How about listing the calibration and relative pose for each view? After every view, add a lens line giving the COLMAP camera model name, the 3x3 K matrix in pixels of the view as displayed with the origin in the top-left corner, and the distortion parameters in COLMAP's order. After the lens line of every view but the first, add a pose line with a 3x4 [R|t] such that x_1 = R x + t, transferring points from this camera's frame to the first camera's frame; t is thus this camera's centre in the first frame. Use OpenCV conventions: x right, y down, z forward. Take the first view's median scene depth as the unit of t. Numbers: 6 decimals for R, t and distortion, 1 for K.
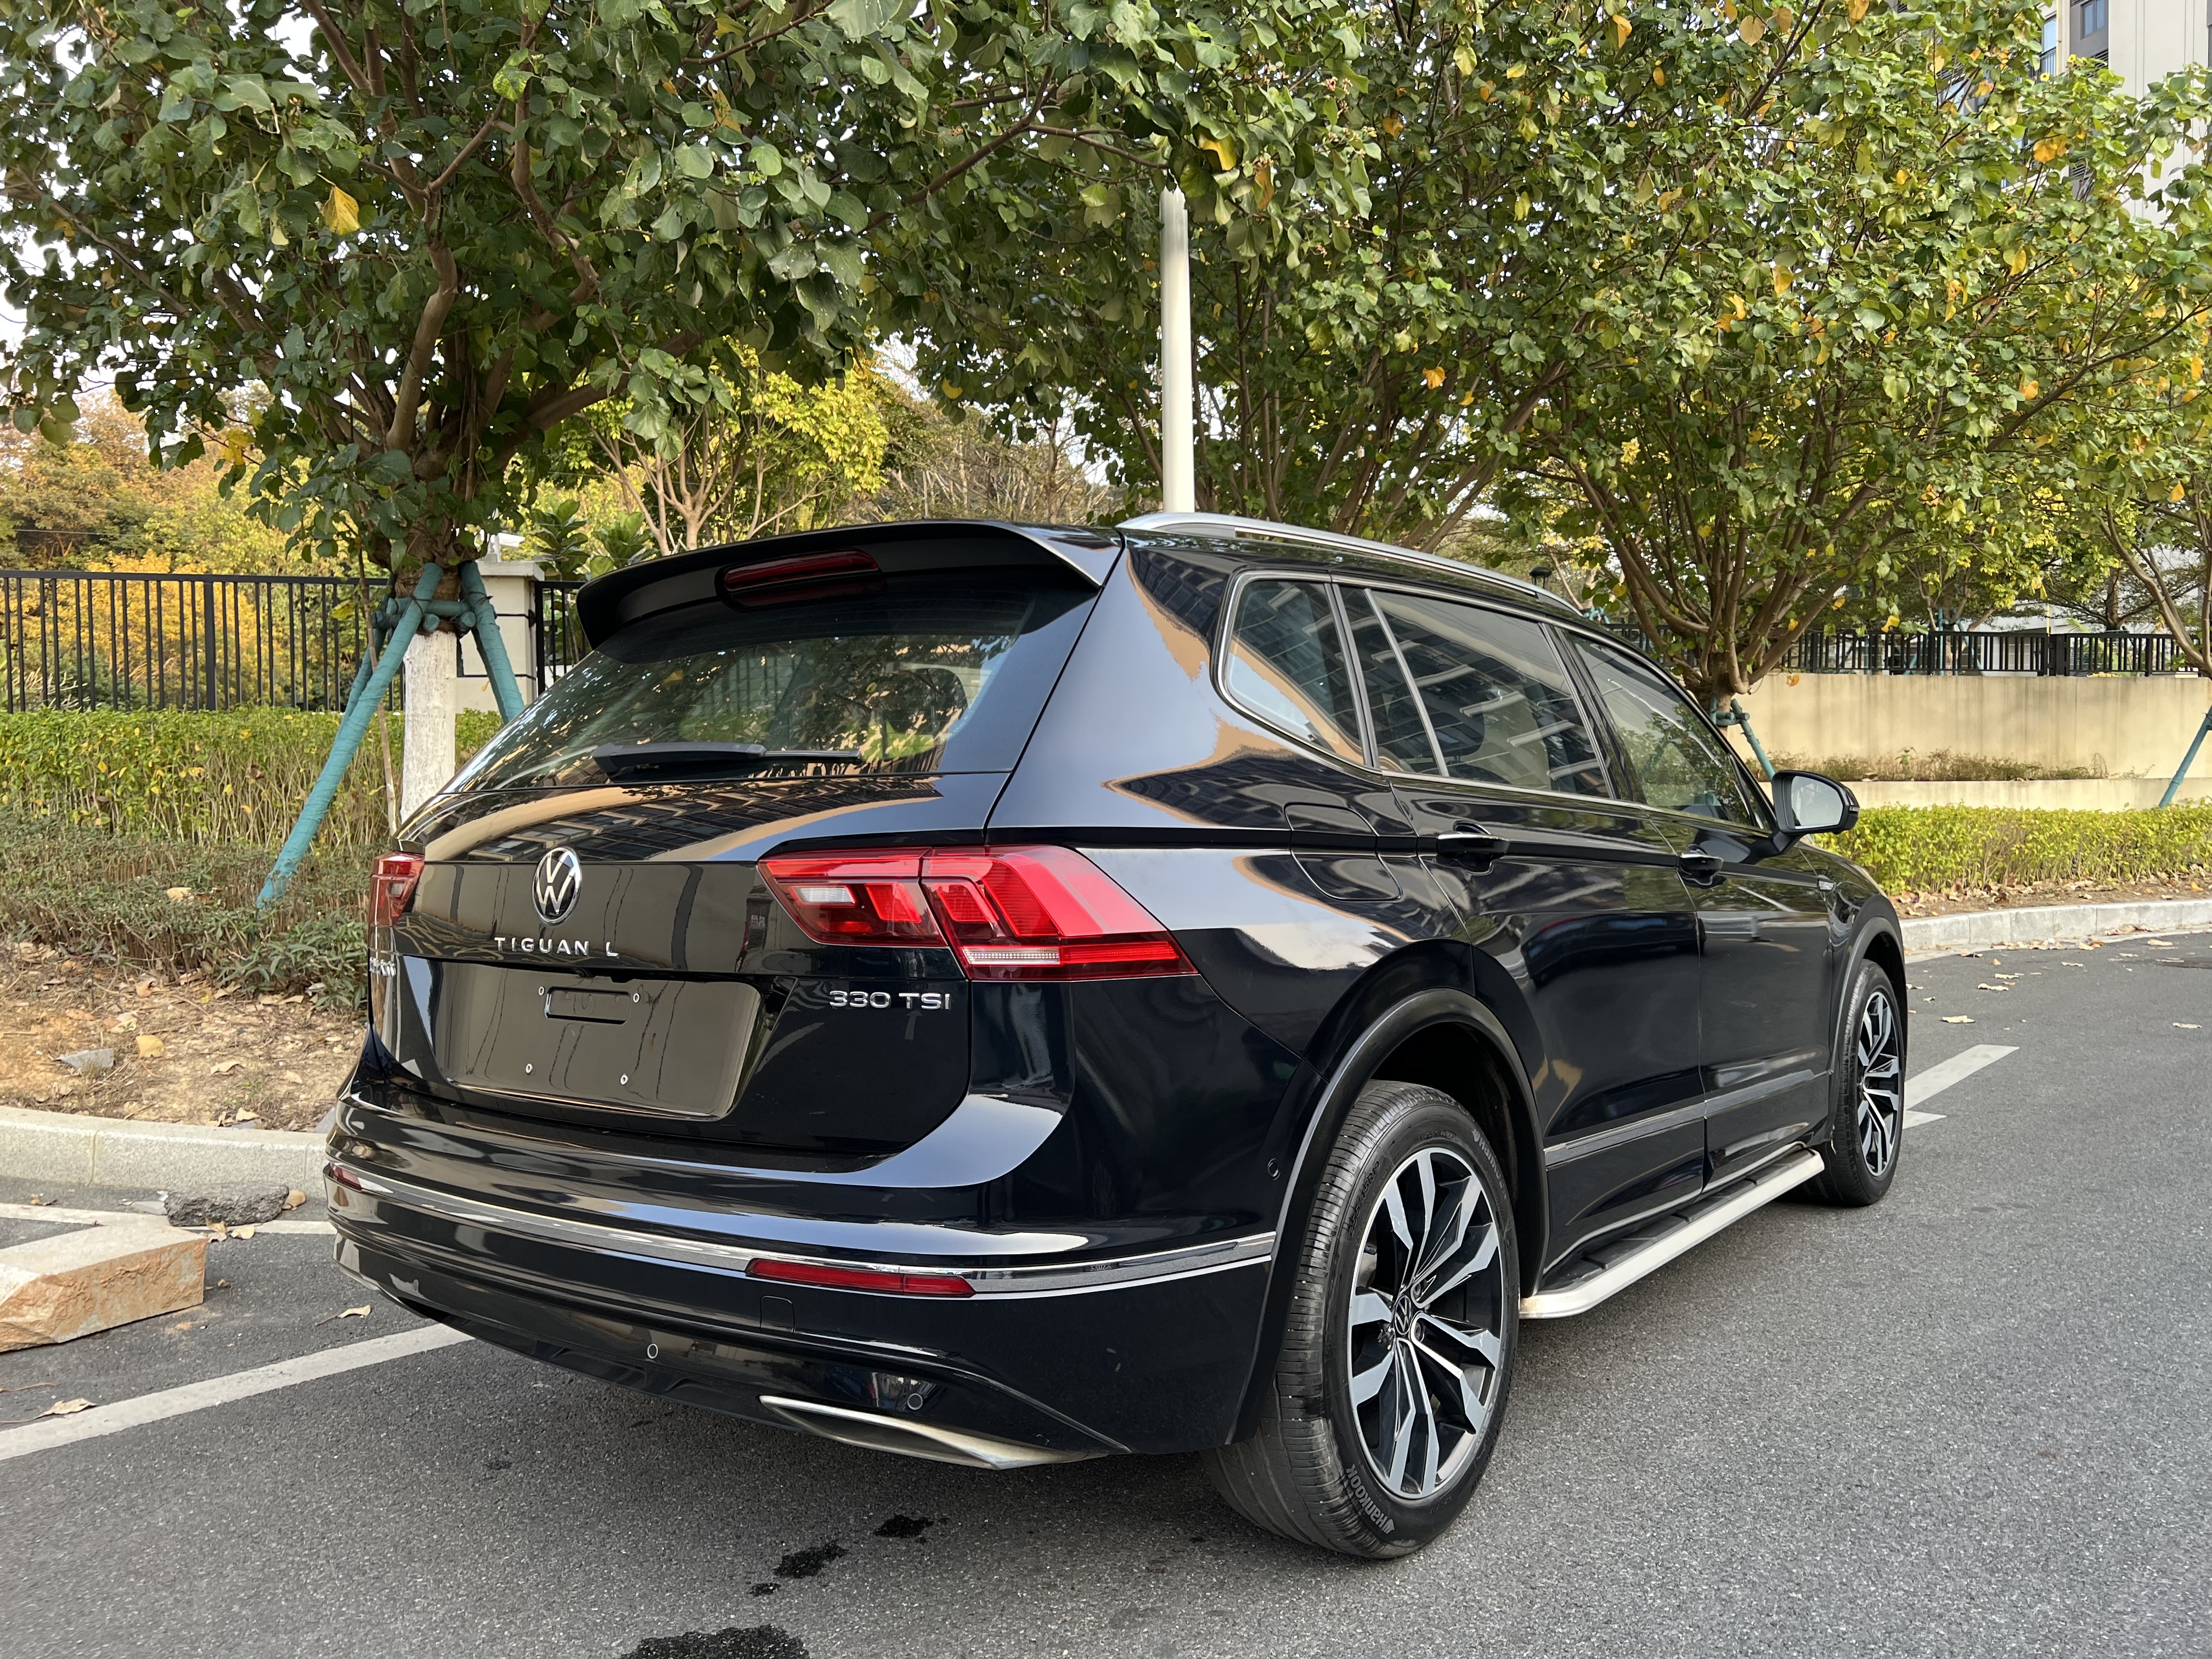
lens RADIAL K [[1662.4, 0, 1110.6], [0, 1662.4, 826.6], [0, 0, 1]] dist [0.034057, -0.048030]
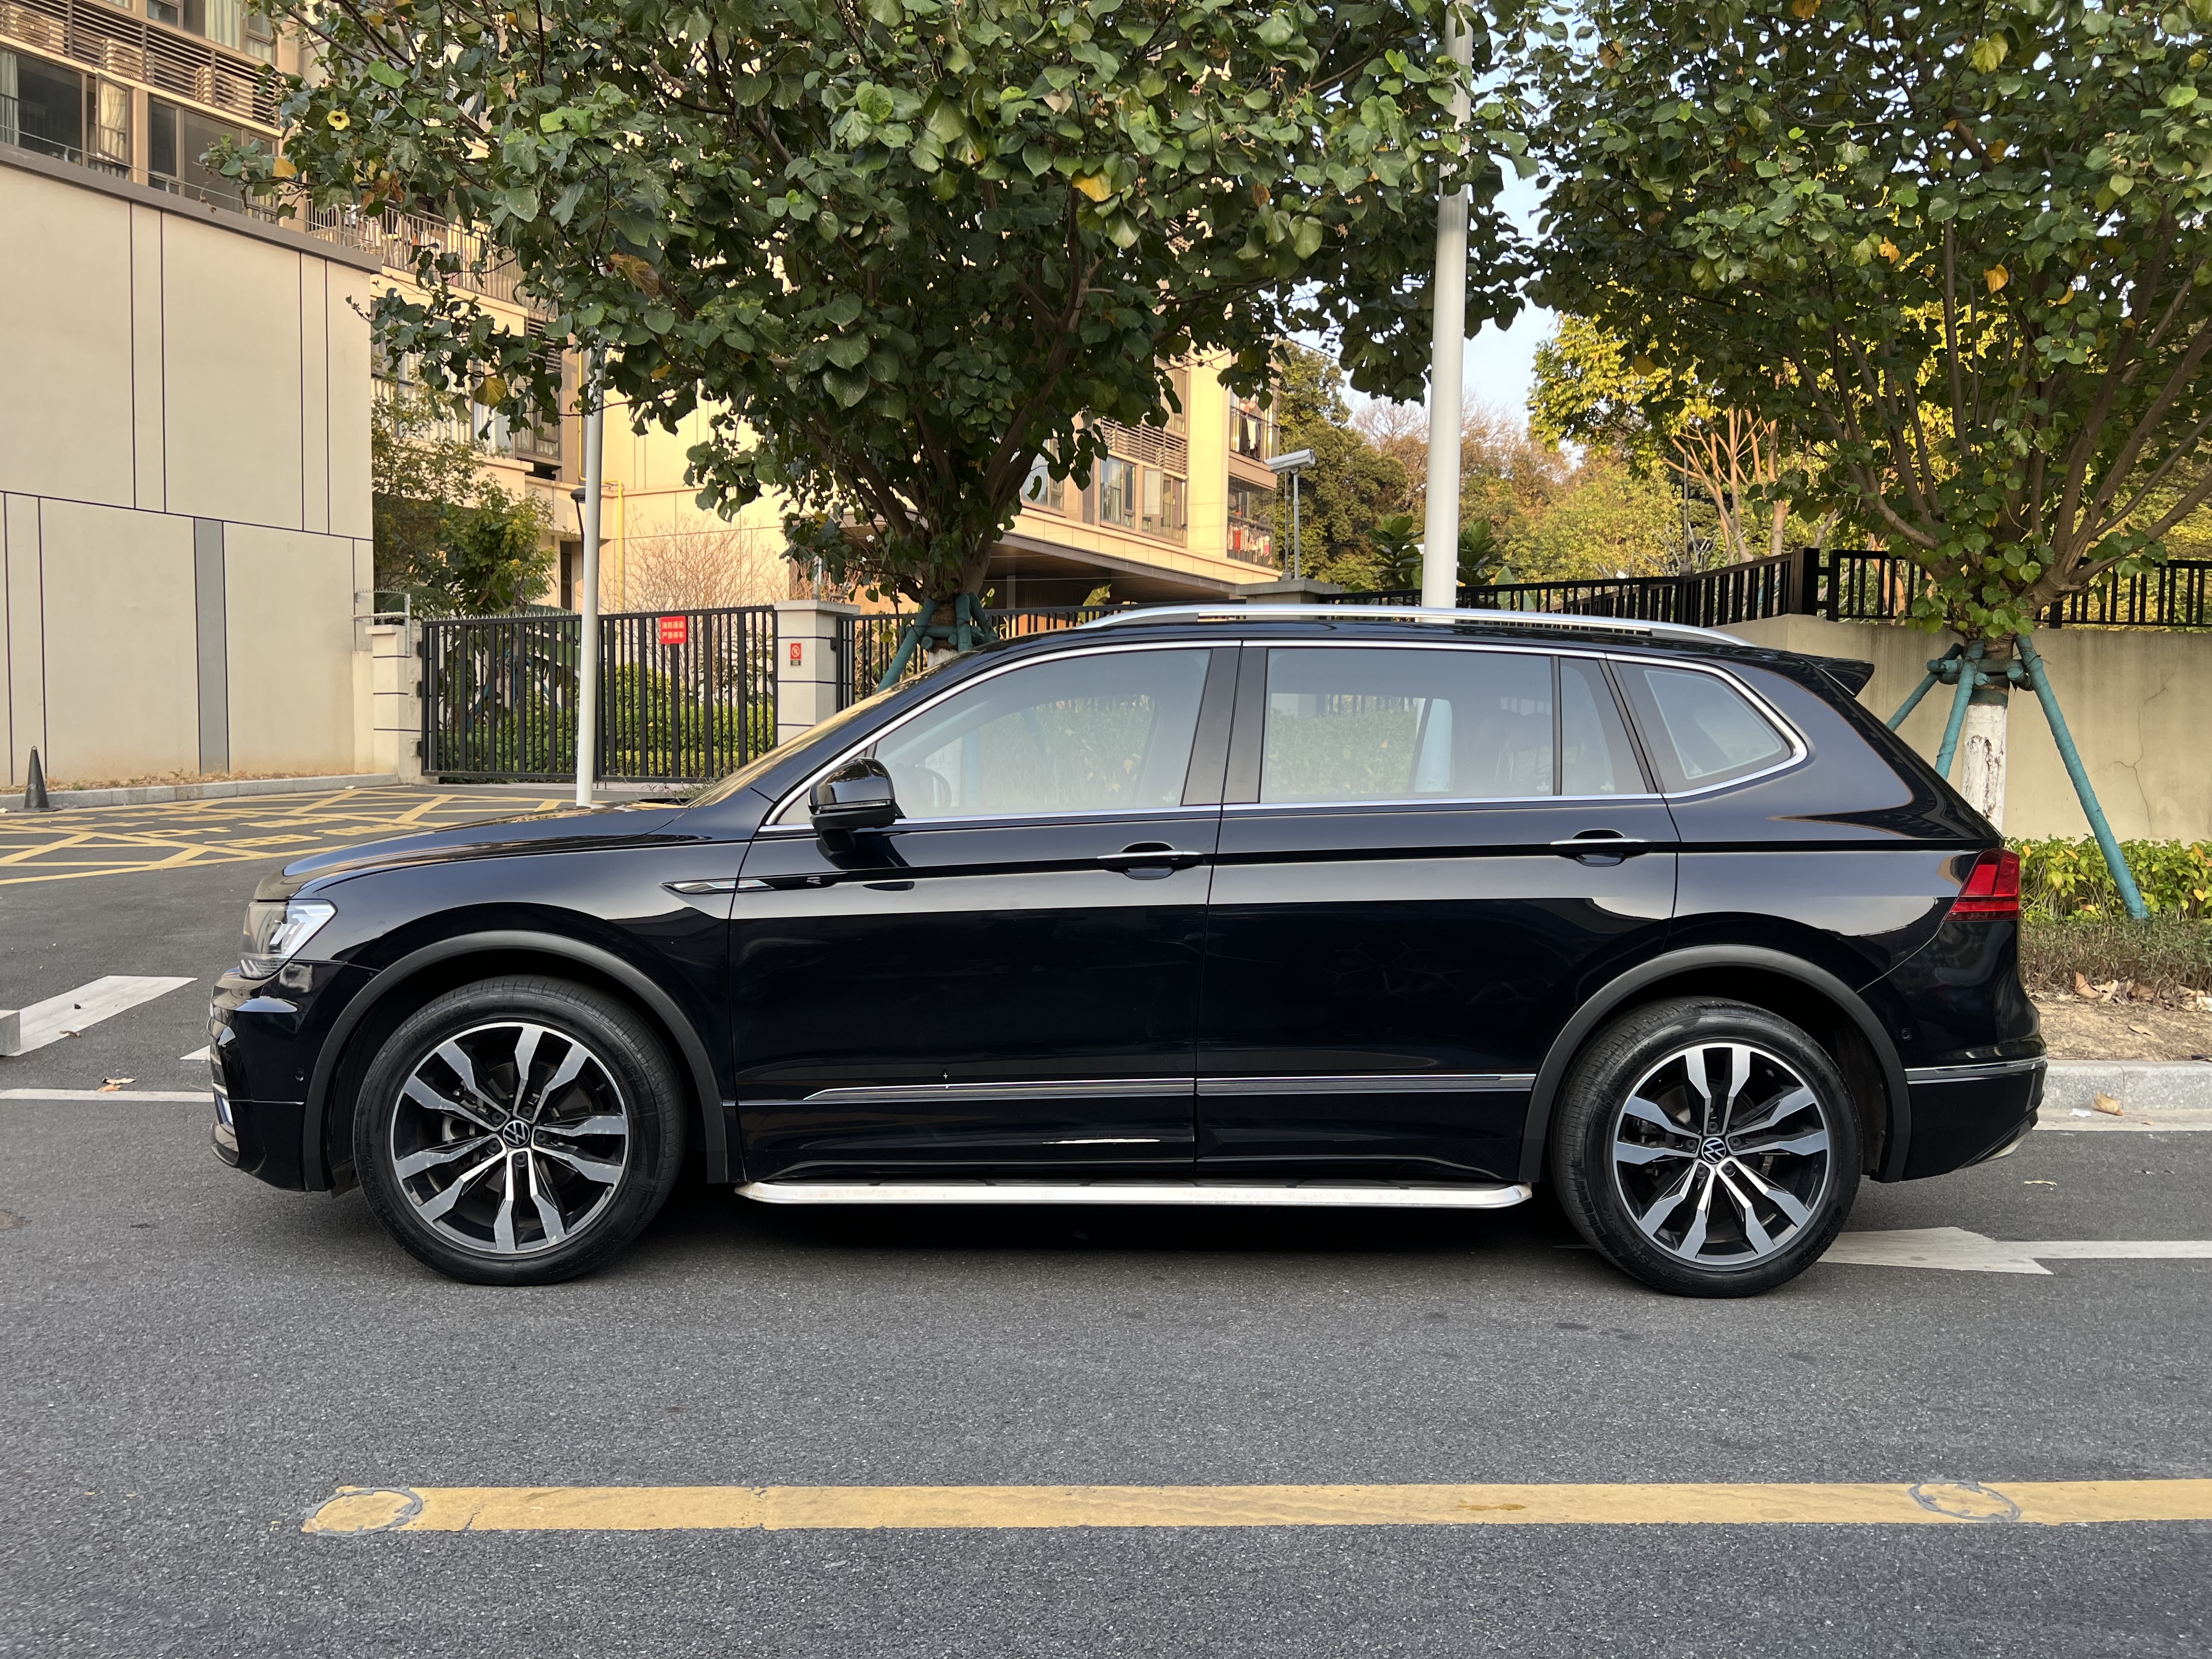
lens RADIAL K [[1662.4, 0, 1122.0], [0, 1662.4, 836.1], [0, 0, 1]] dist [0.034057, -0.048030]
pose [[0.690852, 0.047608, -0.721427, 0.357941], [-0.041701, 0.998792, 0.025978, -0.005589], [0.721793, 0.012137, 0.692003, 0.113266]]
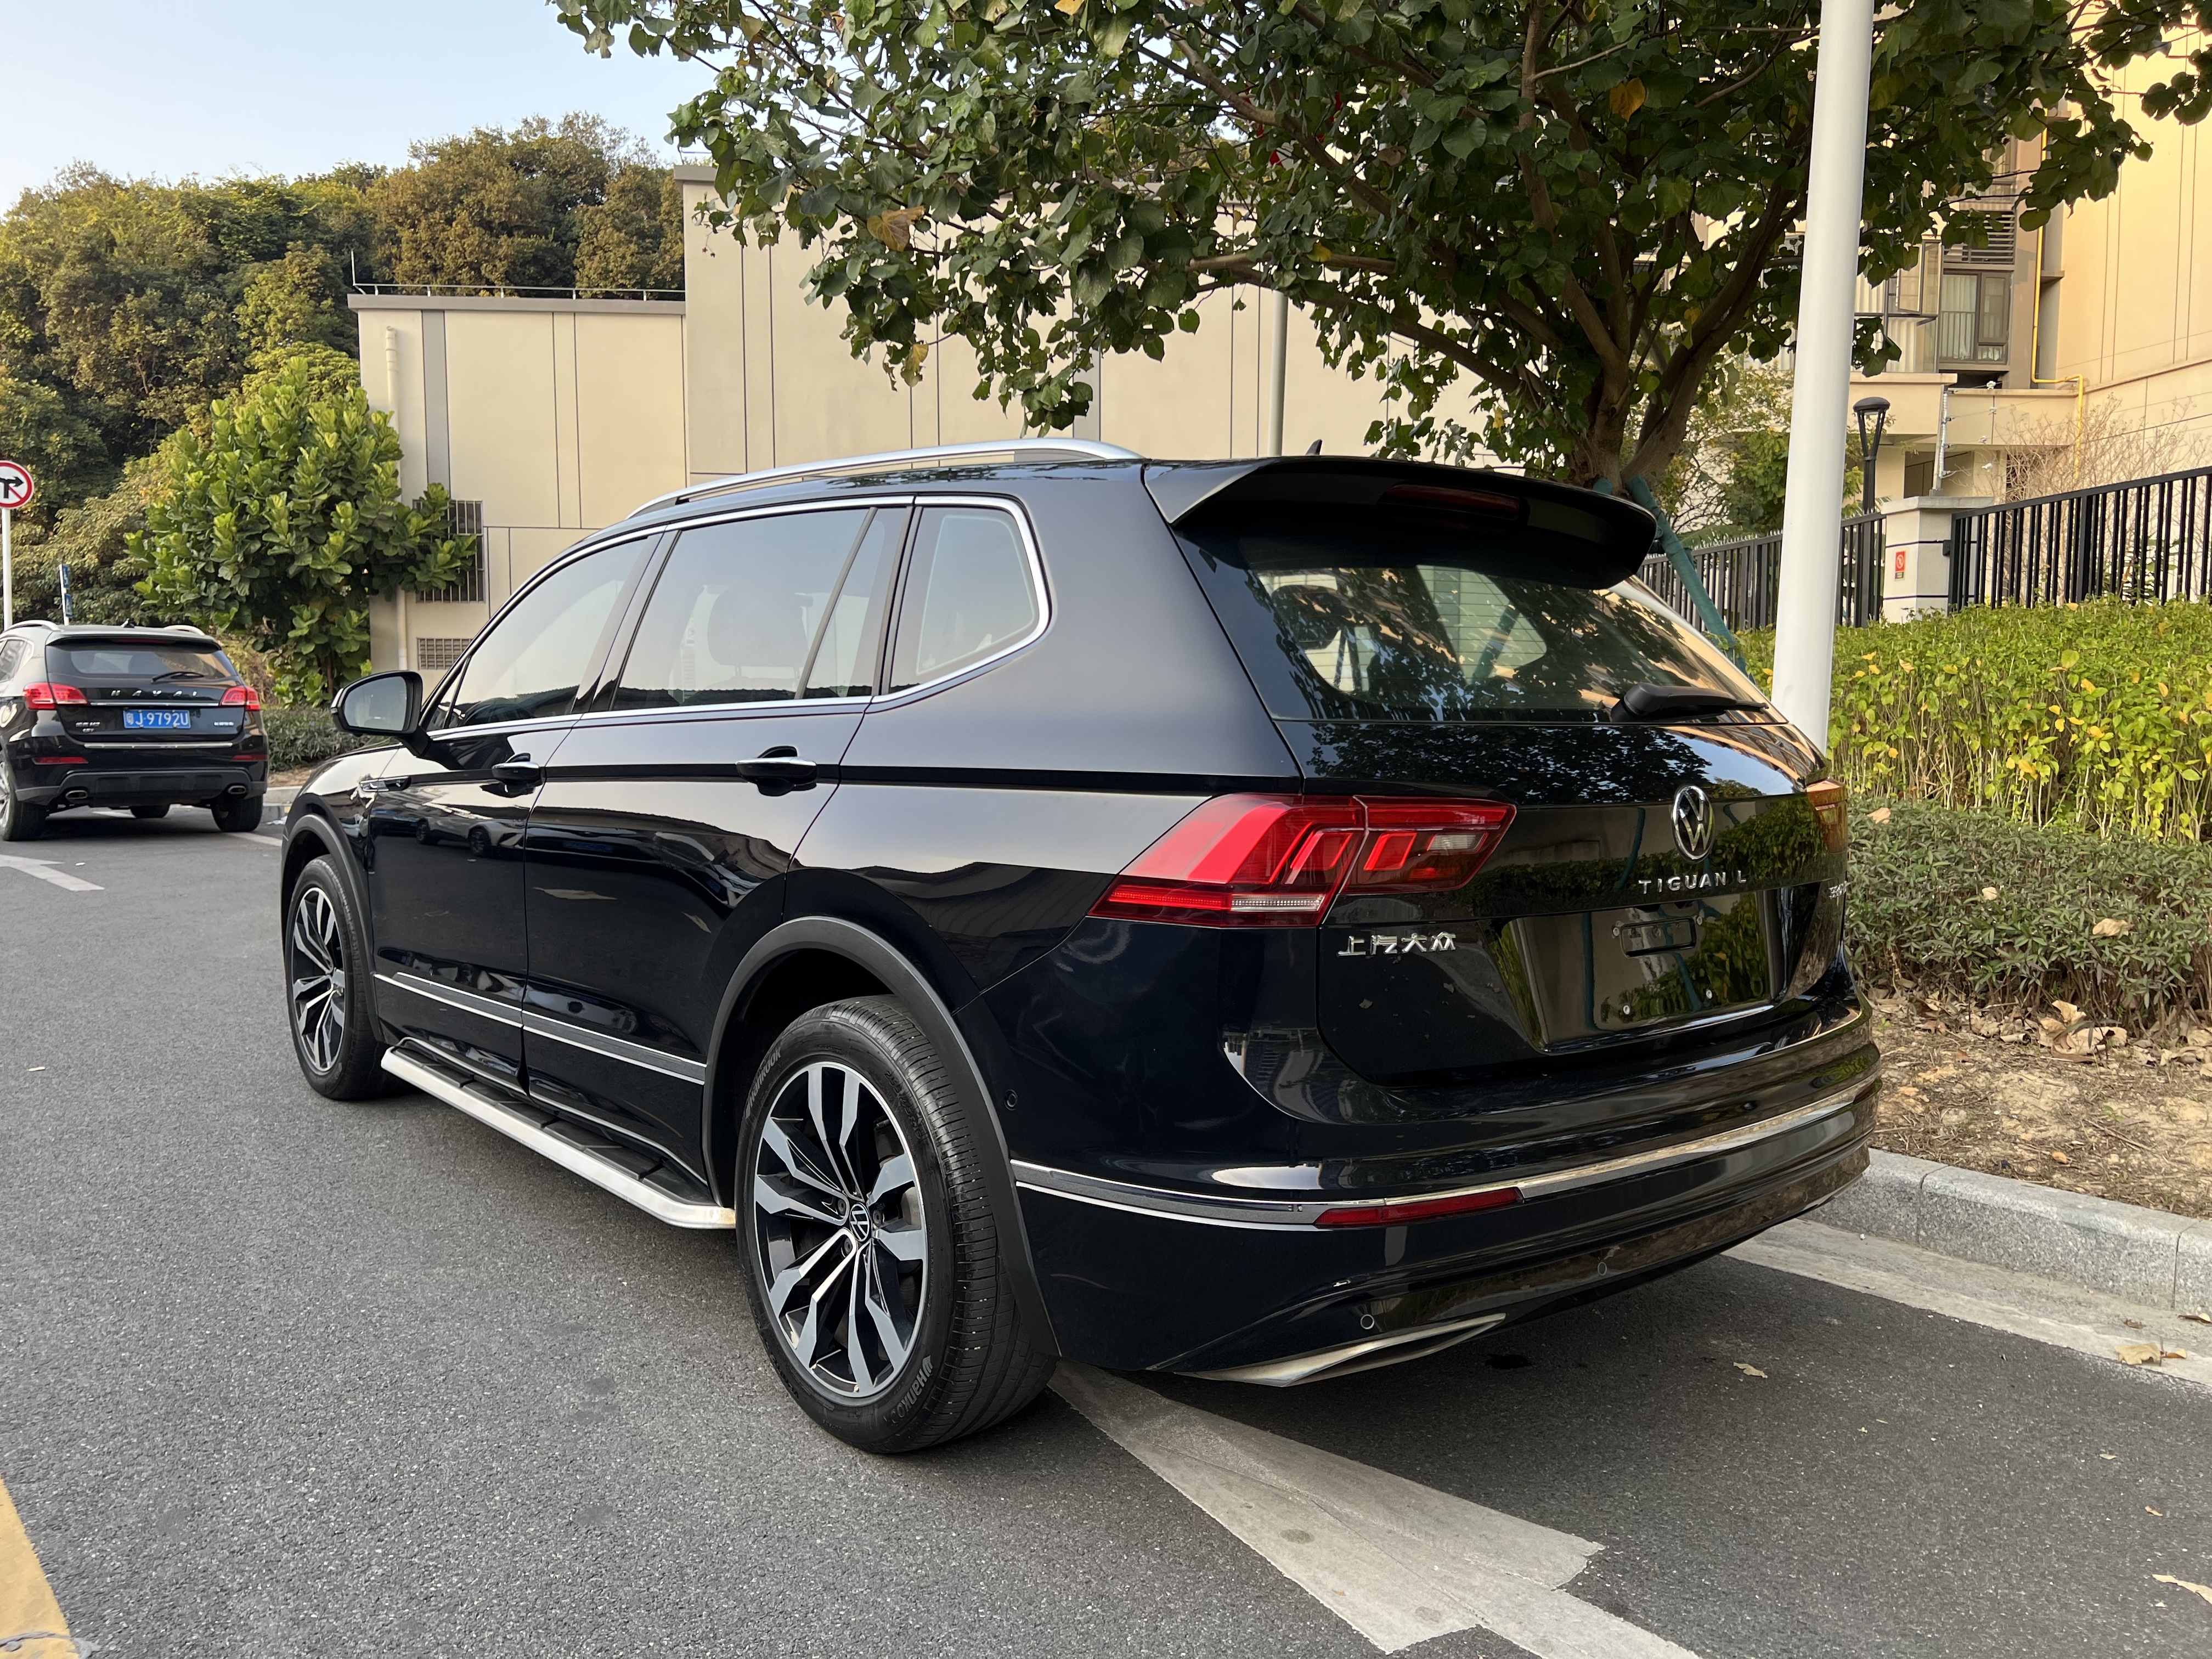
lens RADIAL K [[1662.4, 0, 1096.6], [0, 1662.4, 836.9], [0, 0, 1]] dist [0.034057, -0.048030]
pose [[-0.170123, 0.086494, -0.981620, 0.409490], [-0.028167, 0.995307, 0.092582, -0.012080], [0.985020, 0.043399, -0.166888, 0.477395]]
